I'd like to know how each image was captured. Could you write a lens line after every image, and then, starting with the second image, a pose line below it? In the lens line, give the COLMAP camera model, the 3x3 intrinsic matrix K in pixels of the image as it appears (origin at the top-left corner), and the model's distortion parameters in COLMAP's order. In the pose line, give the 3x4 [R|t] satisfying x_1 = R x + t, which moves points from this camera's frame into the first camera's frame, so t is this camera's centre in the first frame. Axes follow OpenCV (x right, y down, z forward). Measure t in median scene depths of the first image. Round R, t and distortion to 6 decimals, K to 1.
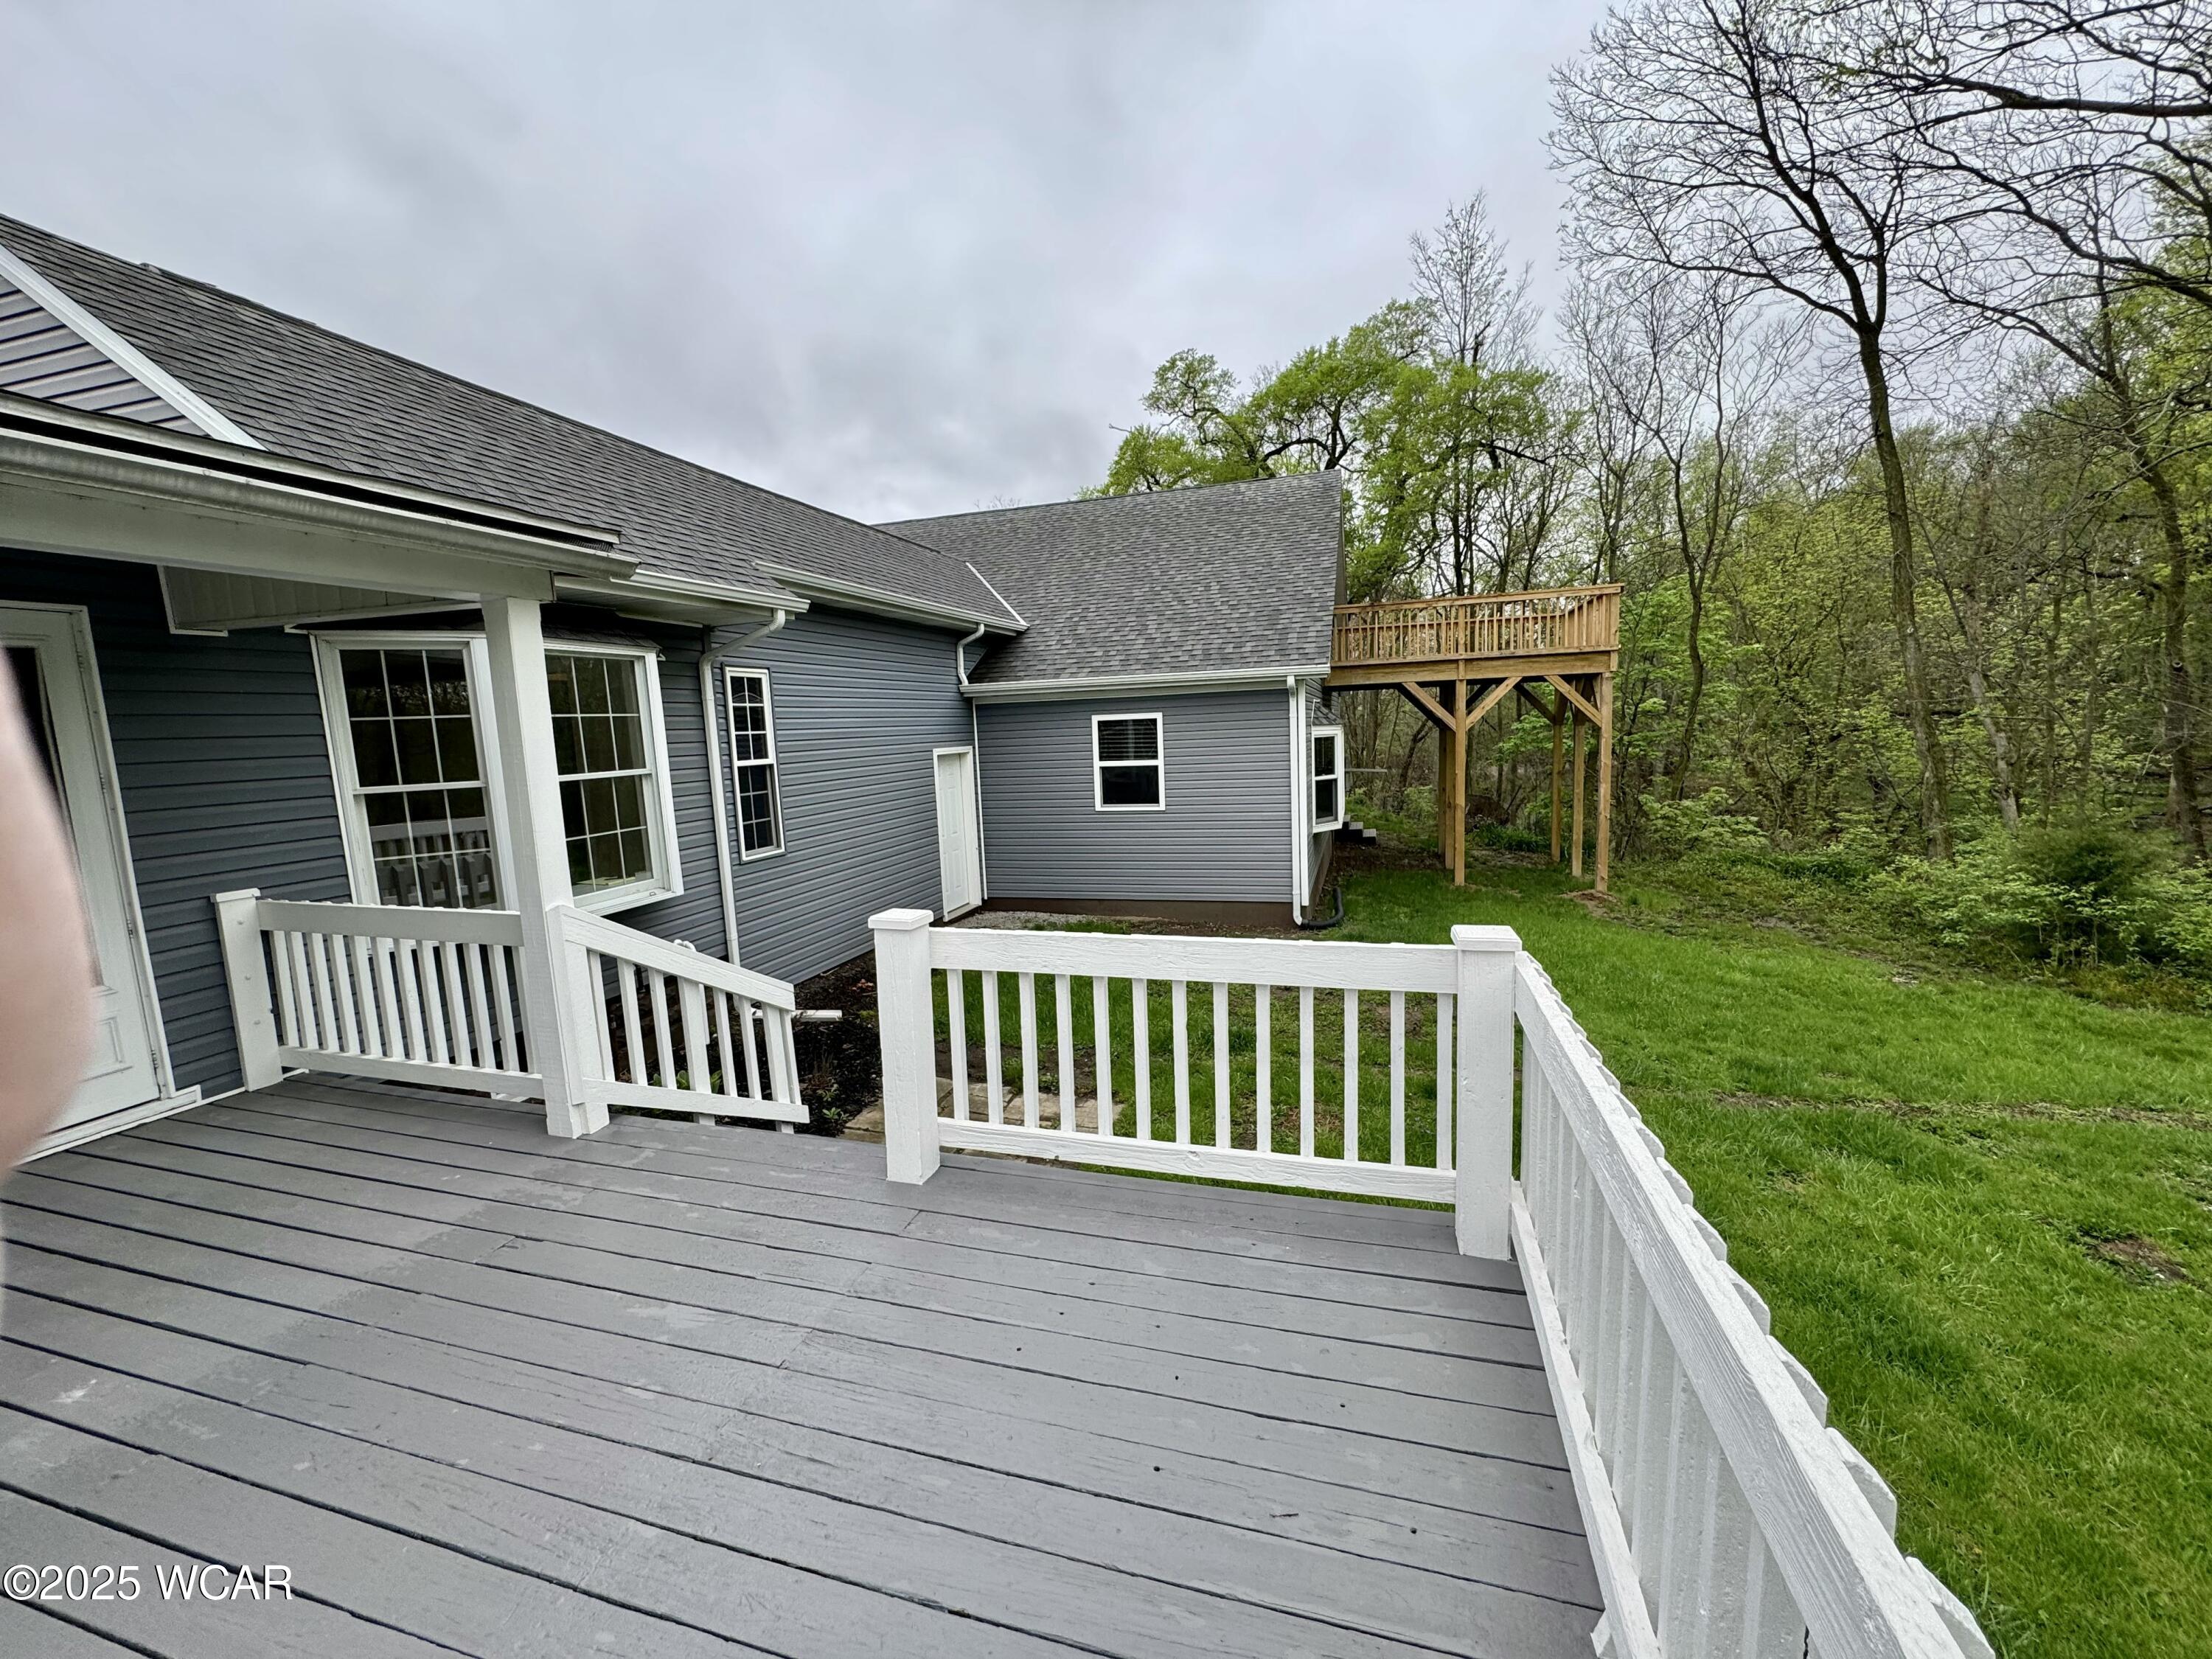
lens RADIAL K [[882.5, 0, 1106.0], [0, 882.5, 829.5], [0, 0, 1]] dist [-0.003118, -0.000331]
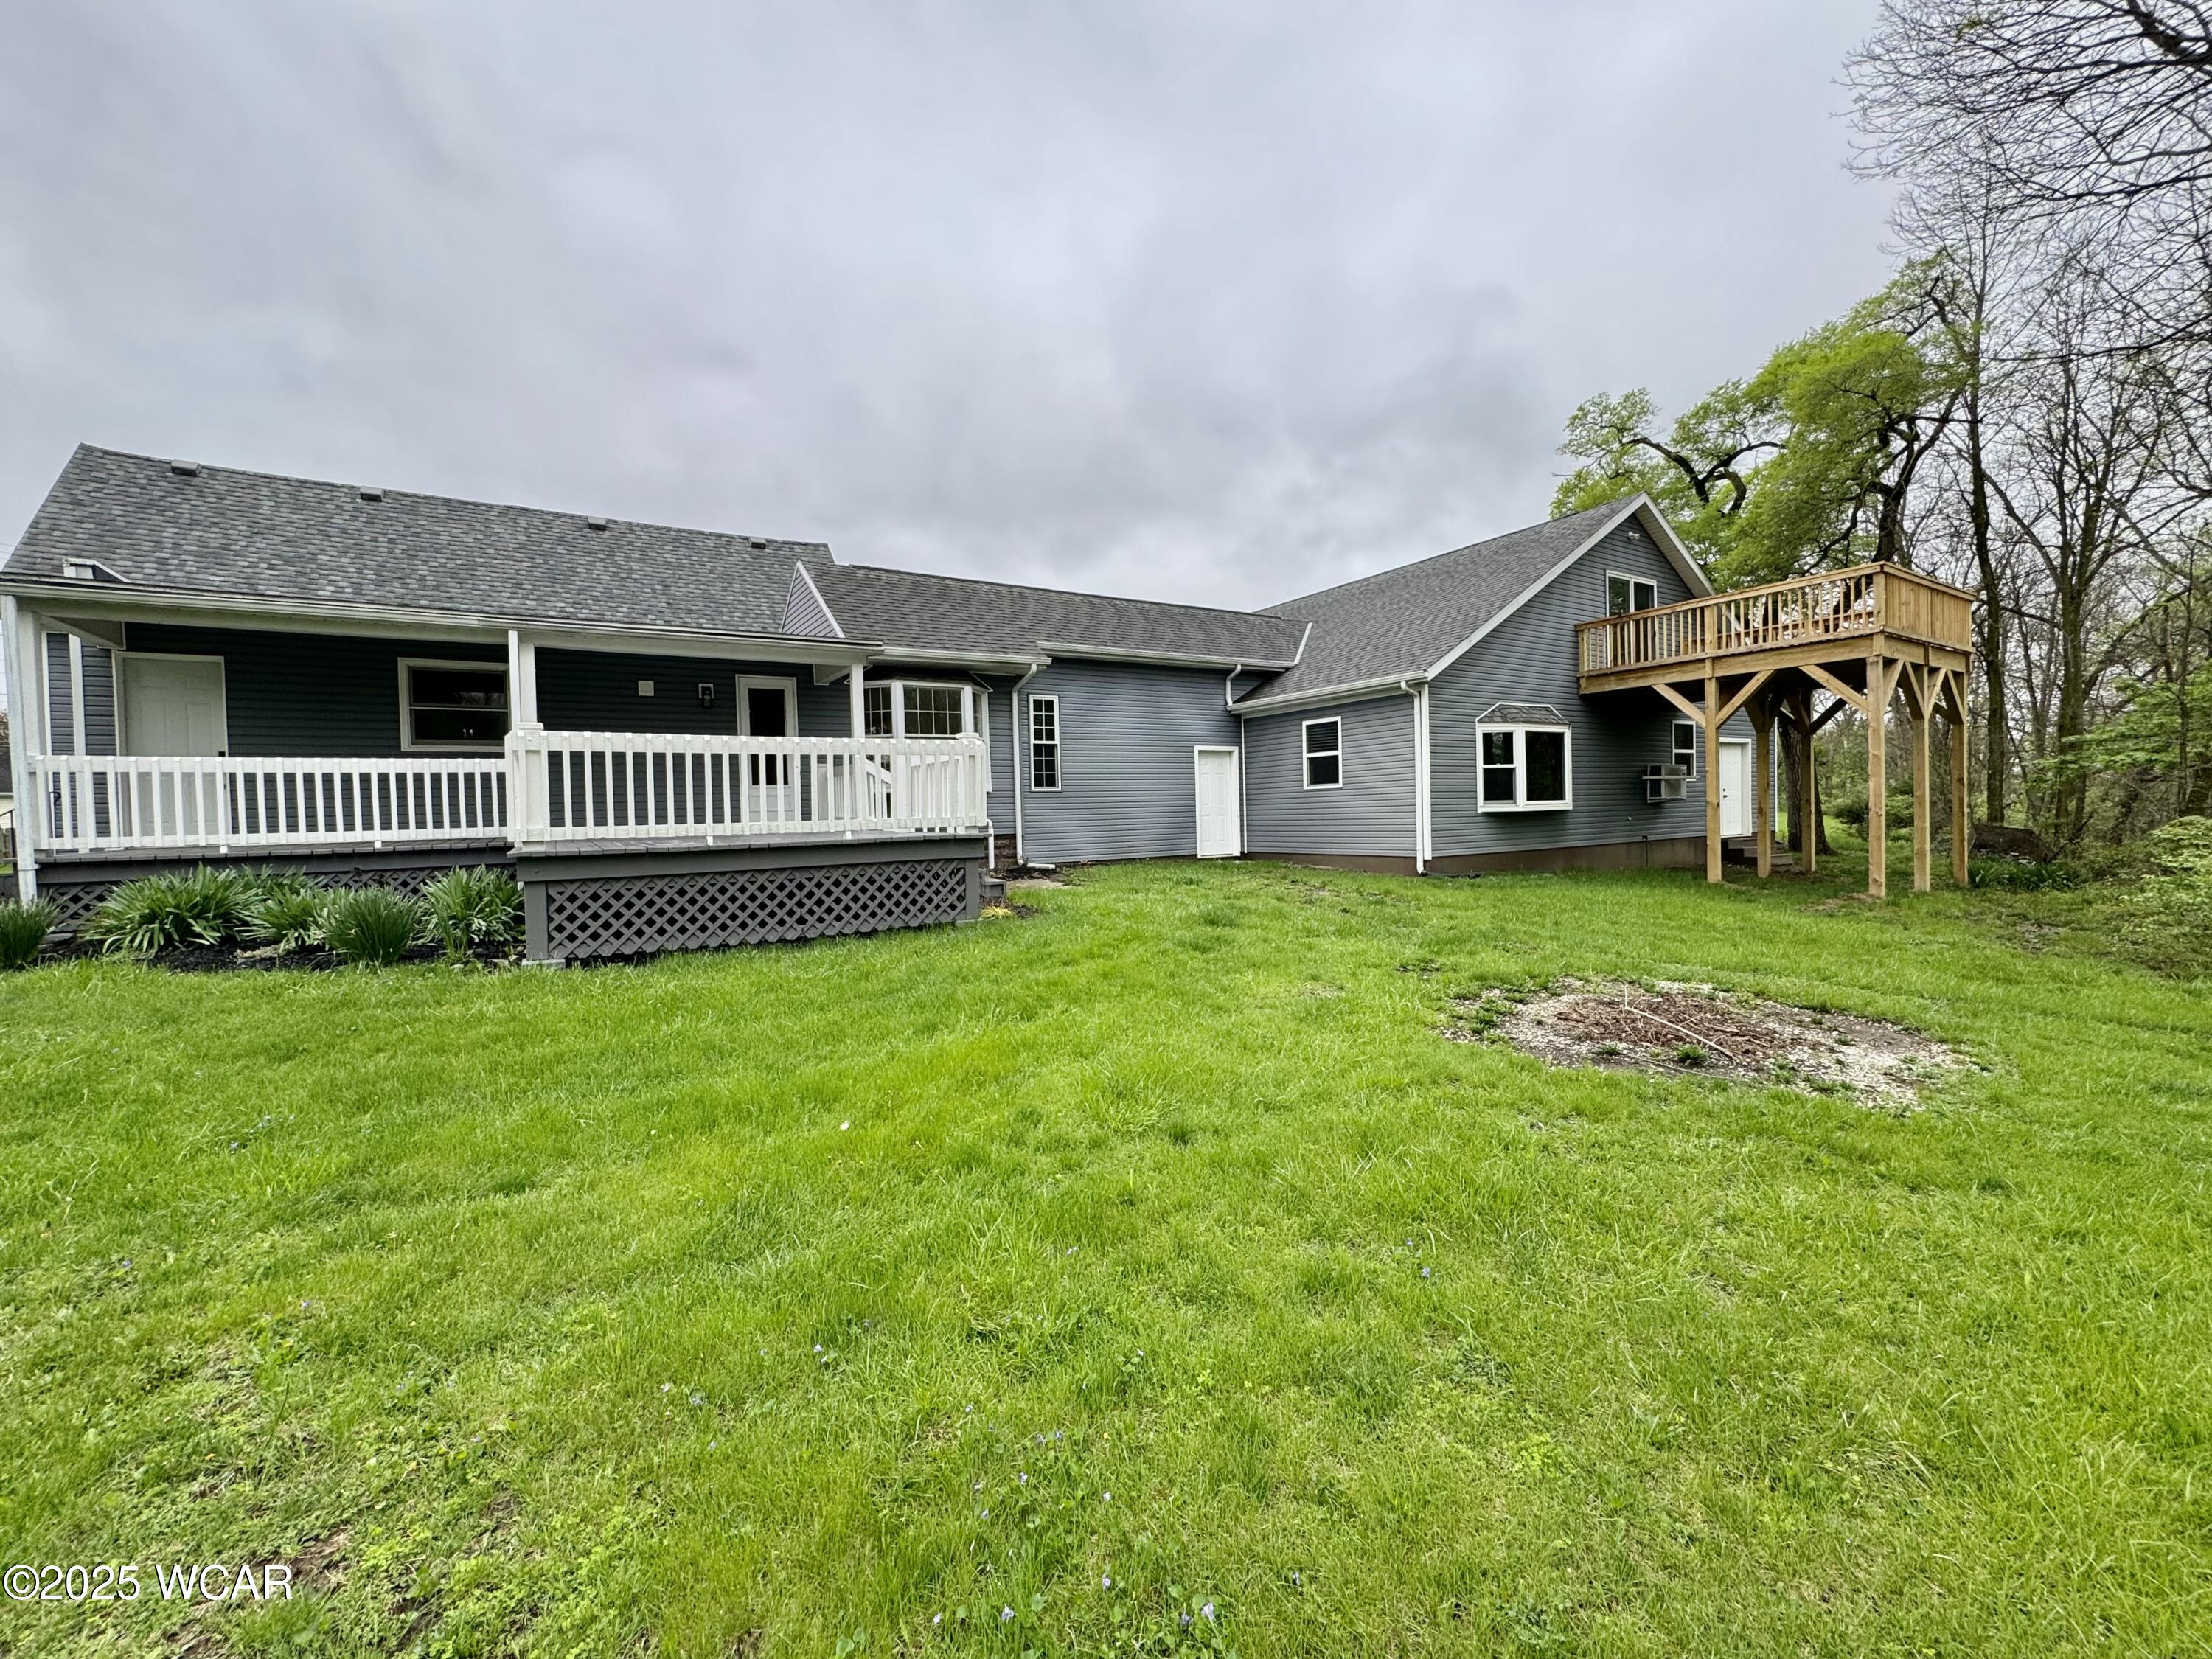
lens RADIAL K [[885.8, 0, 1106.0], [0, 885.8, 829.5], [0, 0, 1]] dist [-0.000811, -0.000060]
pose [[0.753583, 0.030905, -0.656625, 0.687300], [-0.081502, 0.995580, -0.046678, 0.135406], [0.652280, 0.088692, 0.752771, -0.259197]]
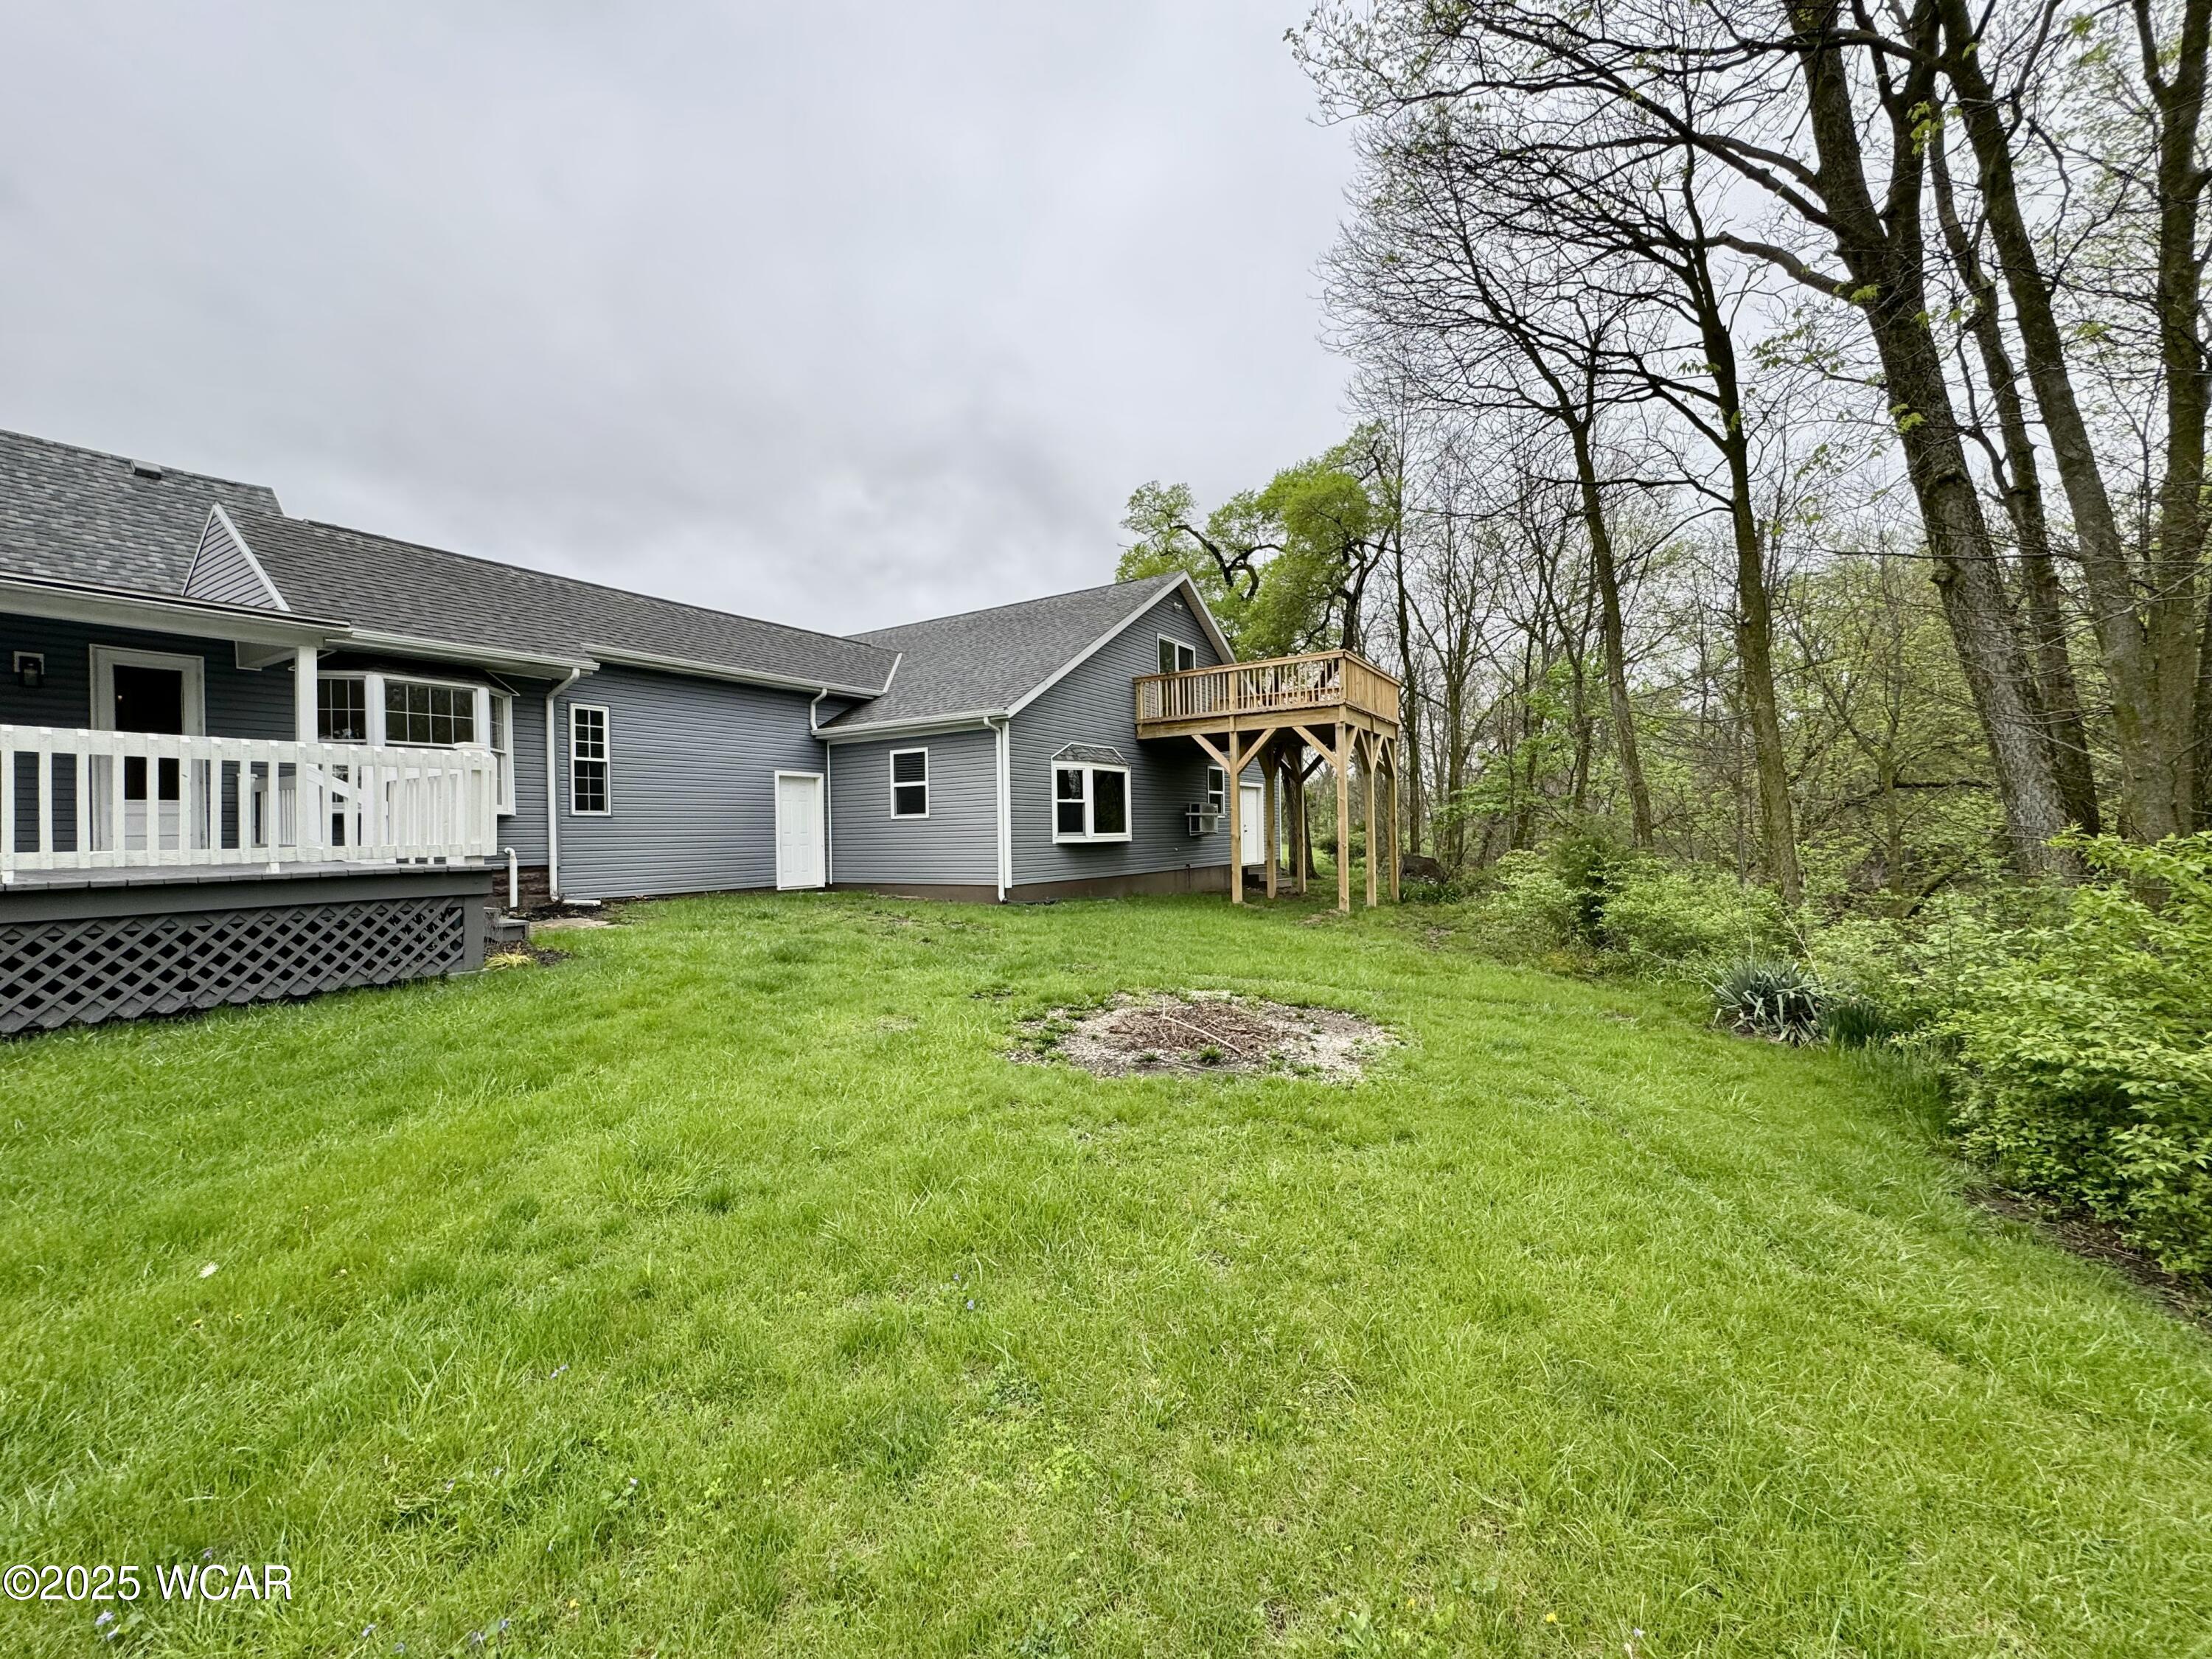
lens RADIAL K [[885.8, 0, 1106.0], [0, 885.8, 829.5], [0, 0, 1]] dist [-0.000811, -0.000060]
pose [[0.964453, 0.020264, -0.263478, 0.693260], [-0.051034, 0.992568, -0.110470, 0.134098], [0.259281, 0.119989, 0.958319, -0.248228]]
